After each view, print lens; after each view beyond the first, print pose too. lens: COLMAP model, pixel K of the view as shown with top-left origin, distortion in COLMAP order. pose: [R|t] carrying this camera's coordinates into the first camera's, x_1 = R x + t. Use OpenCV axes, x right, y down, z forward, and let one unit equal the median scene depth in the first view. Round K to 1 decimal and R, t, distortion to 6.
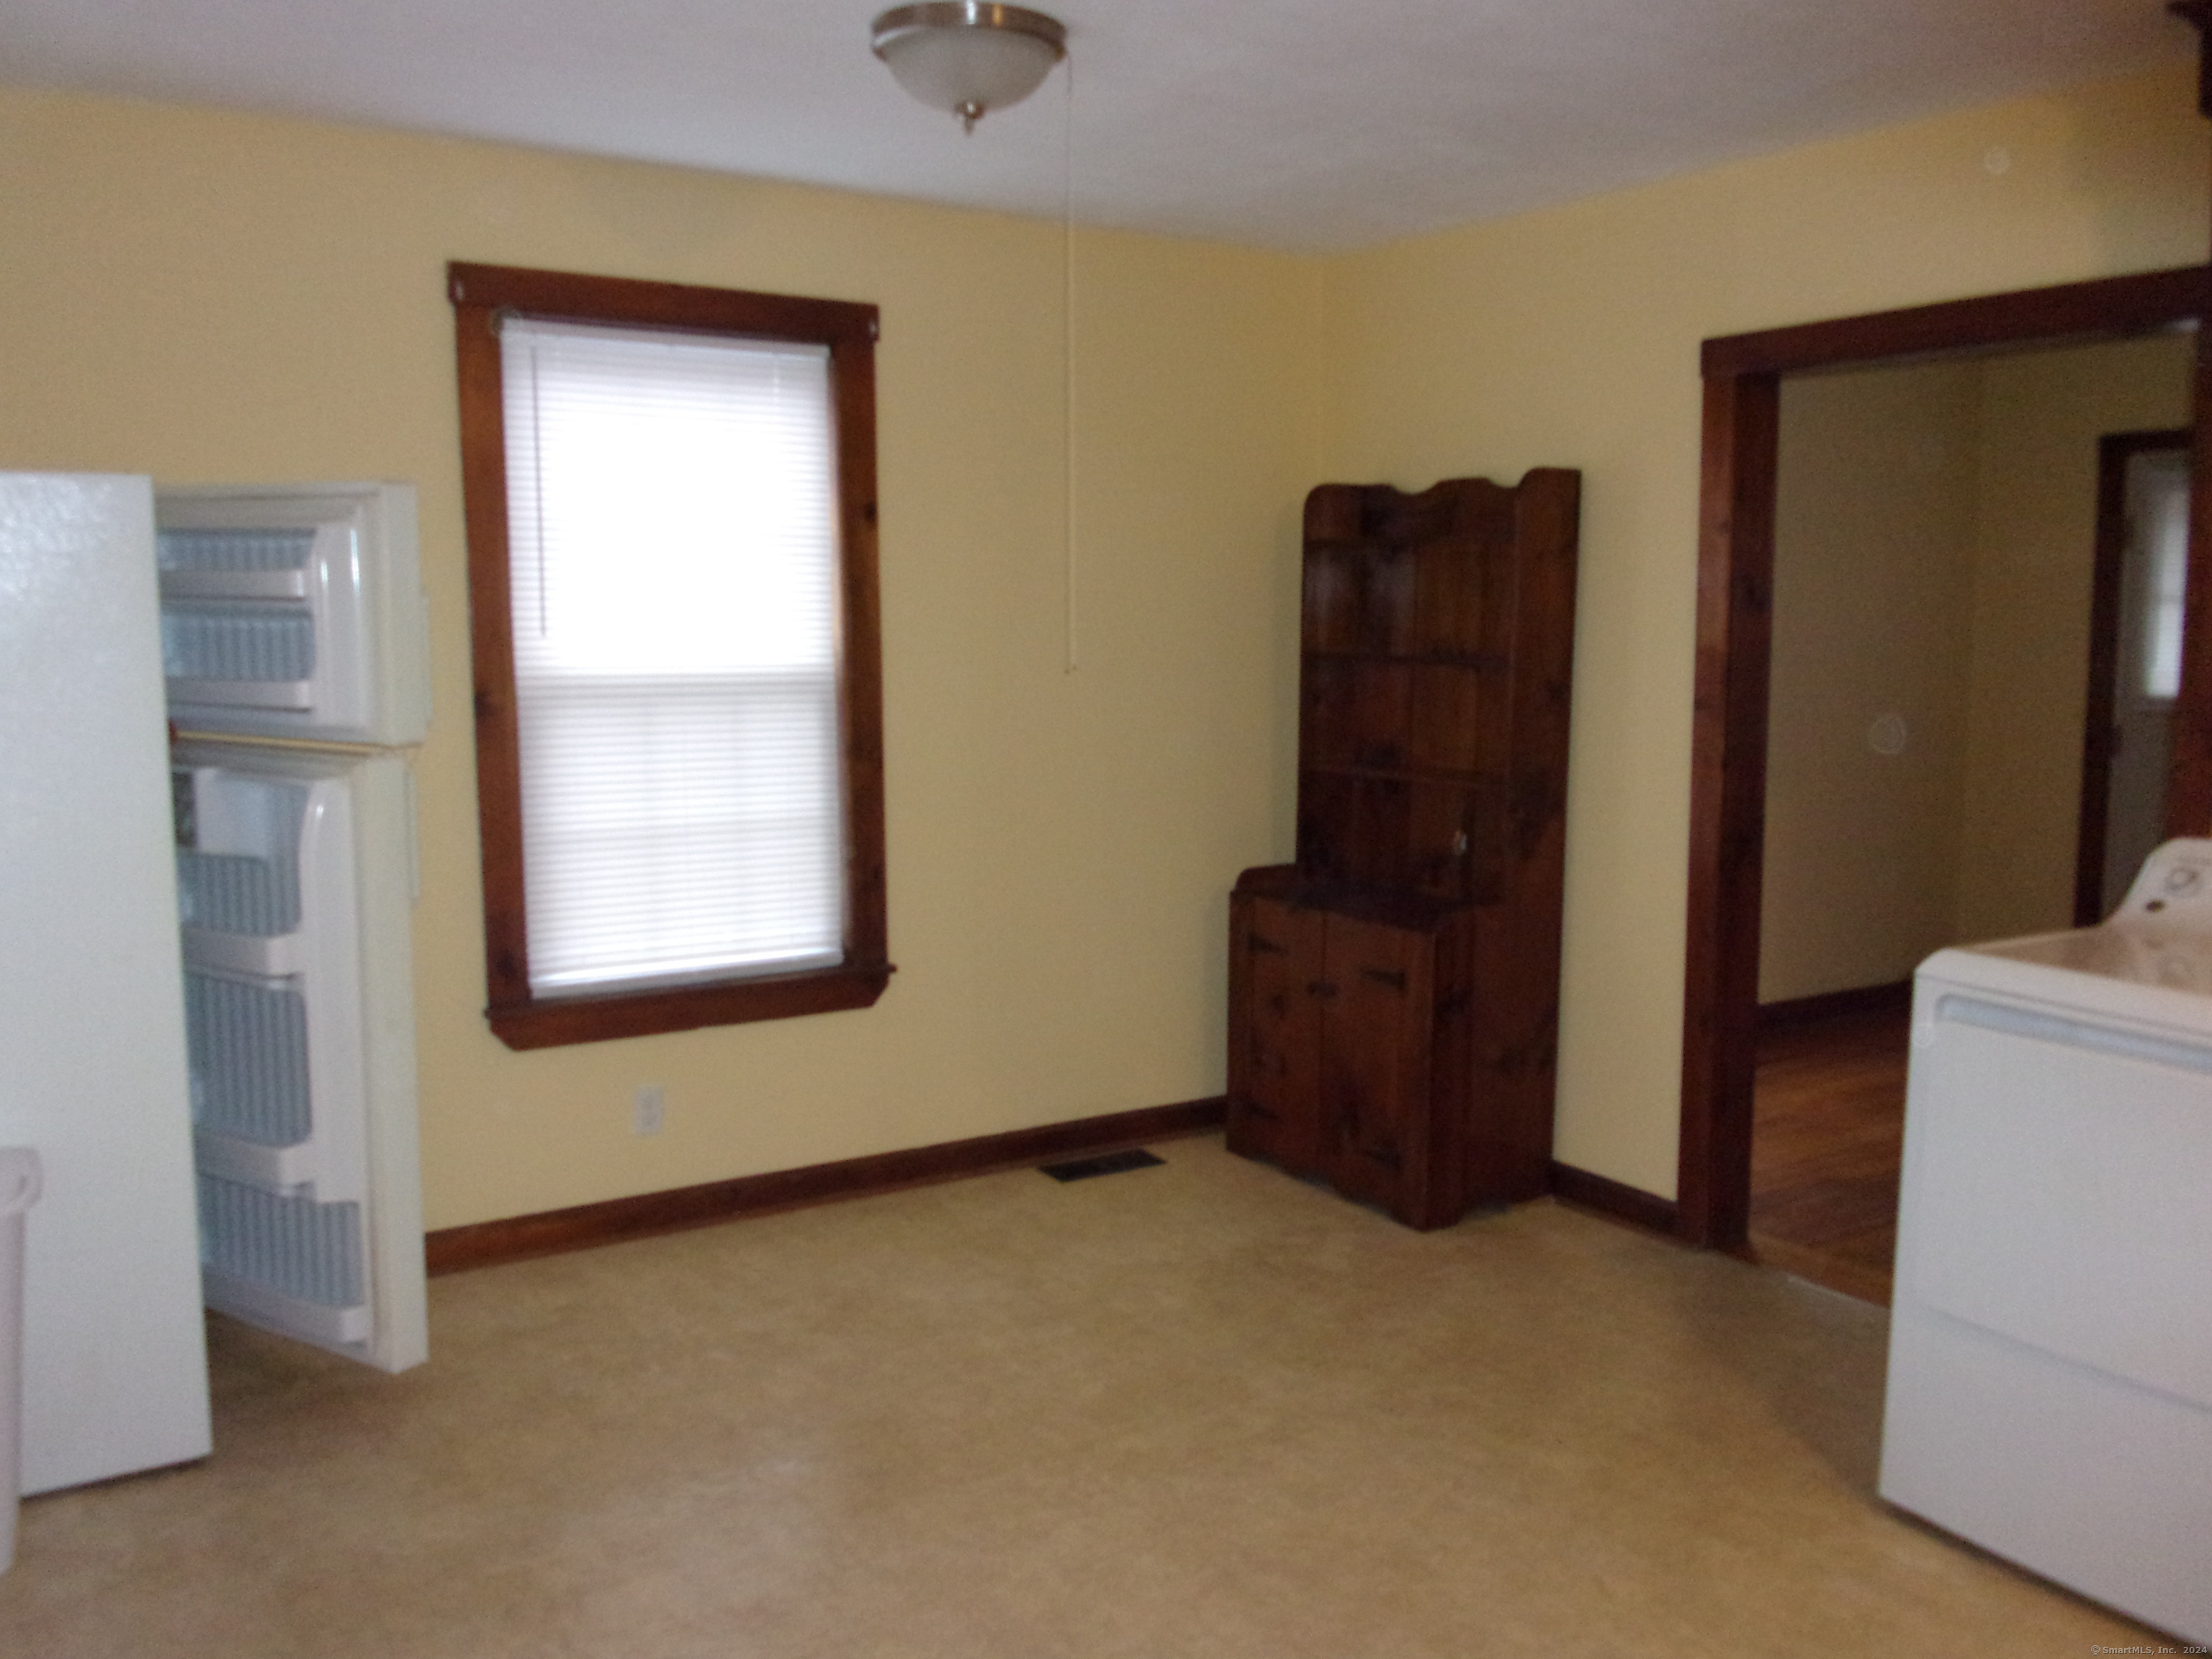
lens RADIAL K [[1883.1, 0, 1102.3], [0, 1883.1, 831.1], [0, 0, 1]] dist [0.015204, -0.010337]
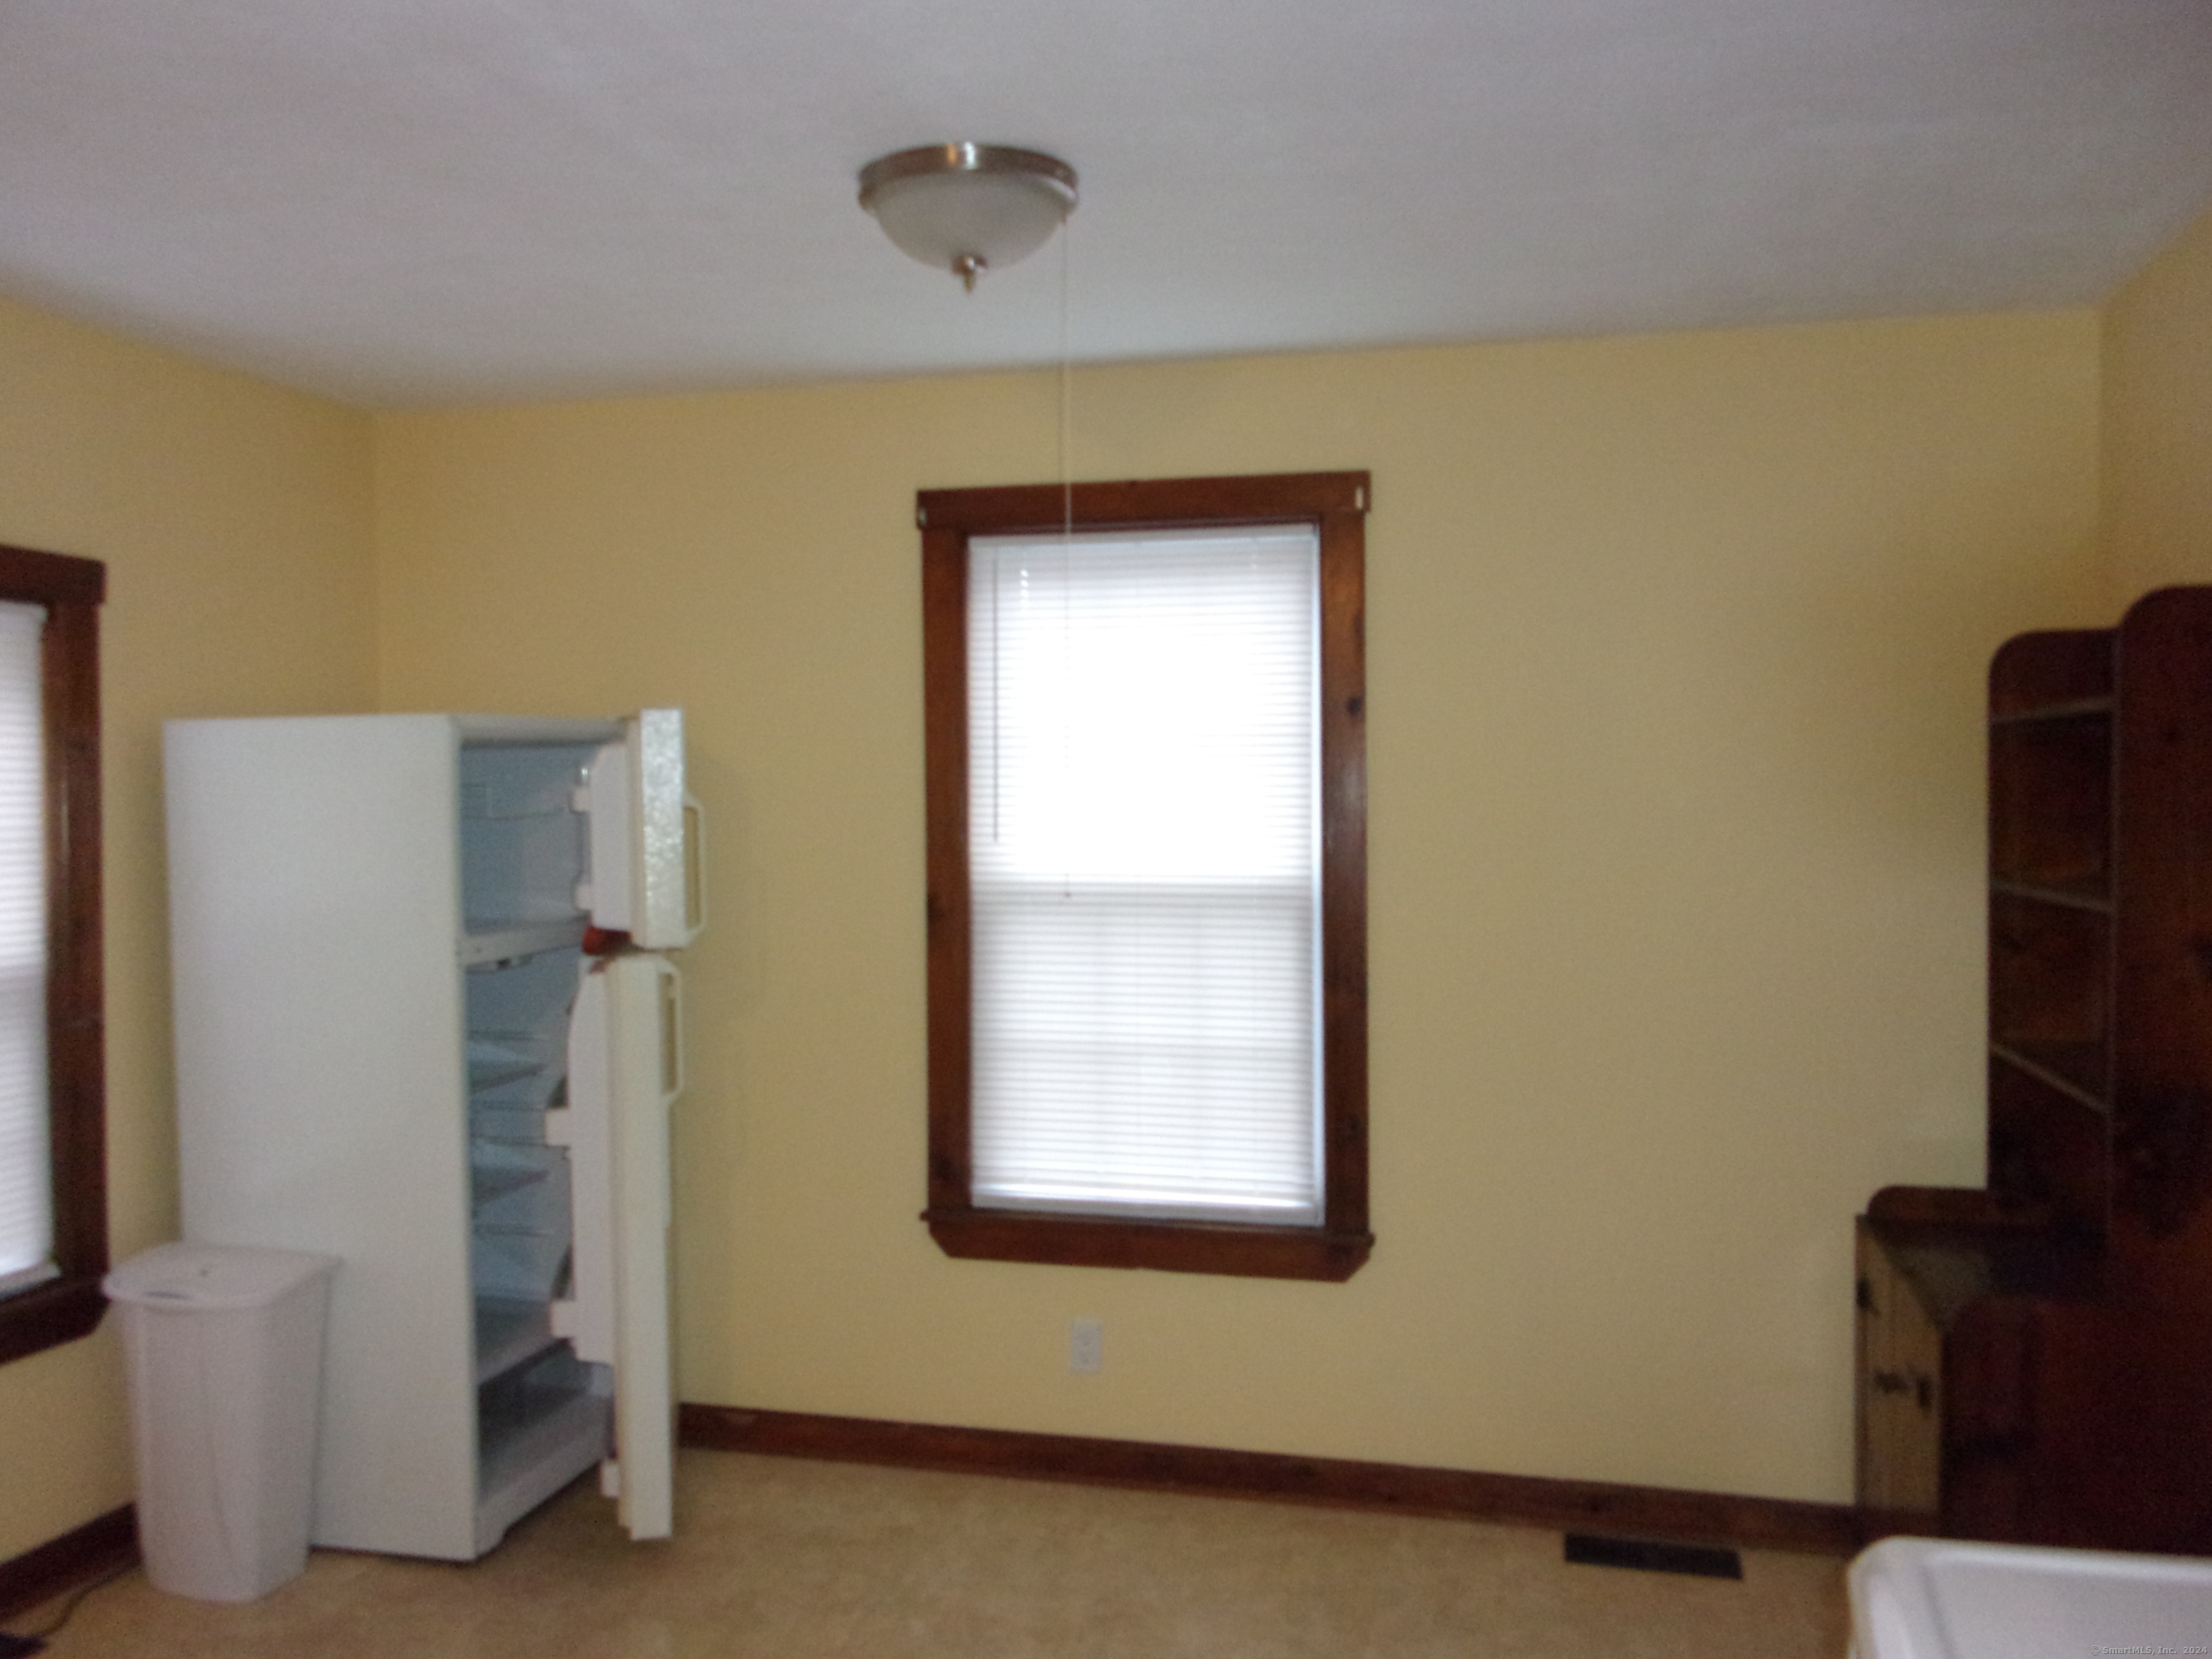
lens RADIAL K [[1883.1, 0, 1082.8], [0, 1883.1, 820.0], [0, 0, 1]] dist [0.015204, -0.010337]
pose [[0.670624, 0.005113, -0.741780, 0.467050], [-0.082775, 0.994247, -0.067981, -0.049545], [0.737165, 0.106990, 0.667189, 0.355067]]
